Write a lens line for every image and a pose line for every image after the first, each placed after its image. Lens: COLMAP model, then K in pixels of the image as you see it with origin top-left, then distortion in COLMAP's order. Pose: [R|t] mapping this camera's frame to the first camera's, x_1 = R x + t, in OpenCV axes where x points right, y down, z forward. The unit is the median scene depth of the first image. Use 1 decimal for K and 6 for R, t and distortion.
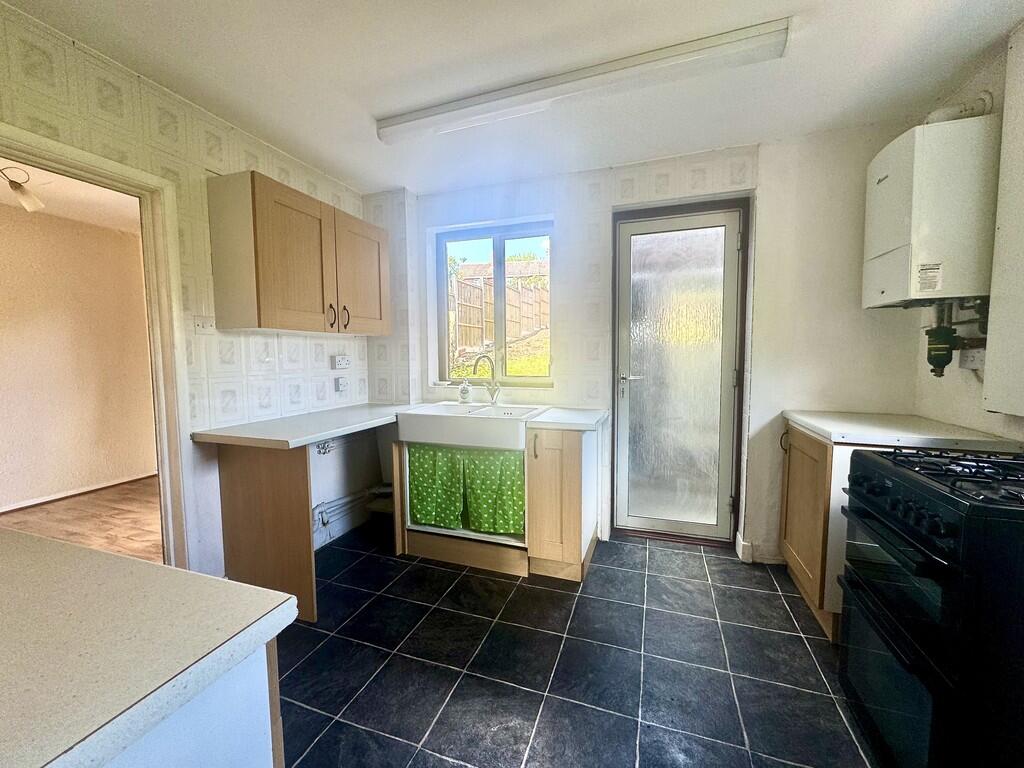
lens RADIAL K [[410.4, 0, 512.0], [0, 410.4, 384.0], [0, 0, 1]] dist [-0.002524, -0.000053]
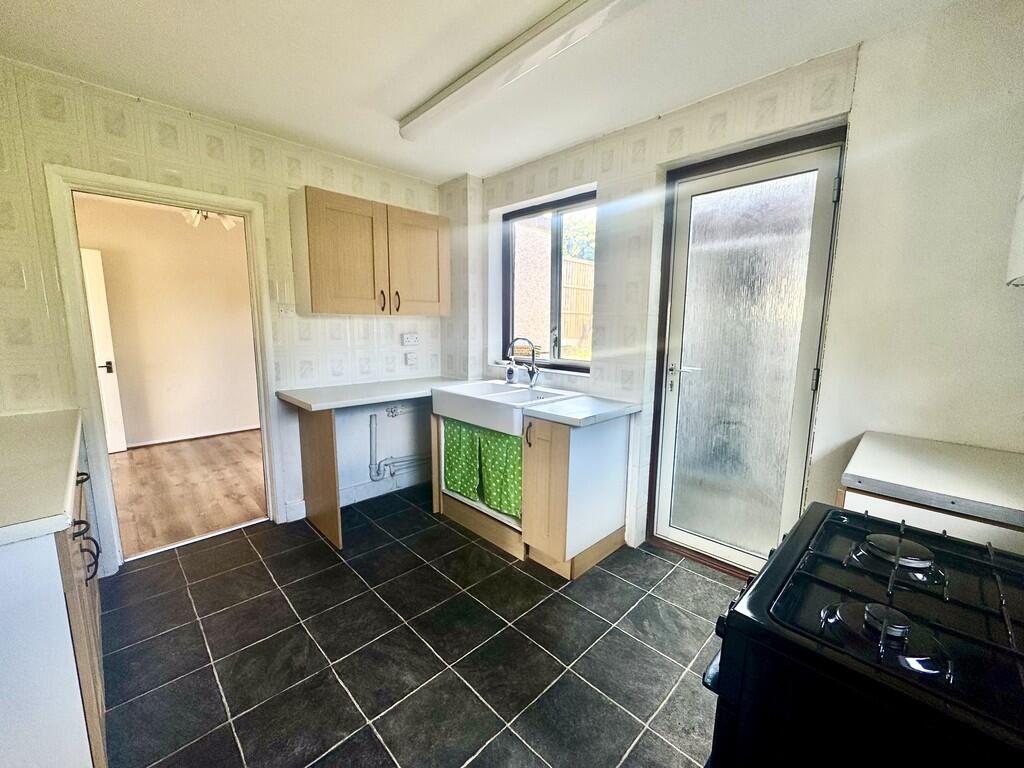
lens RADIAL K [[411.9, 0, 512.0], [0, 411.9, 384.0], [0, 0, 1]] dist [-0.001984, -0.000291]
pose [[0.899245, 0.079621, -0.430138, 0.394023], [-0.049689, 0.995524, 0.080398, -0.041324], [0.434614, -0.050924, 0.899176, 0.093439]]
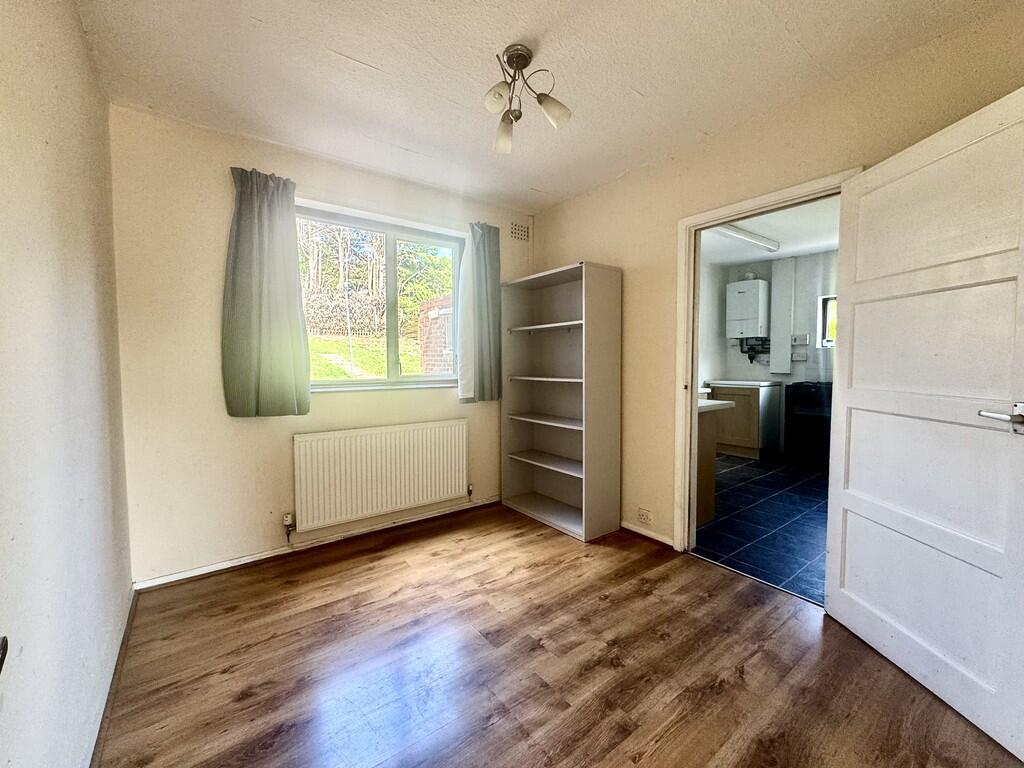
lens RADIAL K [[411.9, 0, 512.0], [0, 411.9, 384.0], [0, 0, 1]] dist [-0.001984, -0.000291]
pose [[0.557697, -0.039896, 0.829085, -1.777746], [0.063234, 0.997984, 0.005489, -0.008267], [-0.827632, 0.049365, 0.559095, 0.571465]]
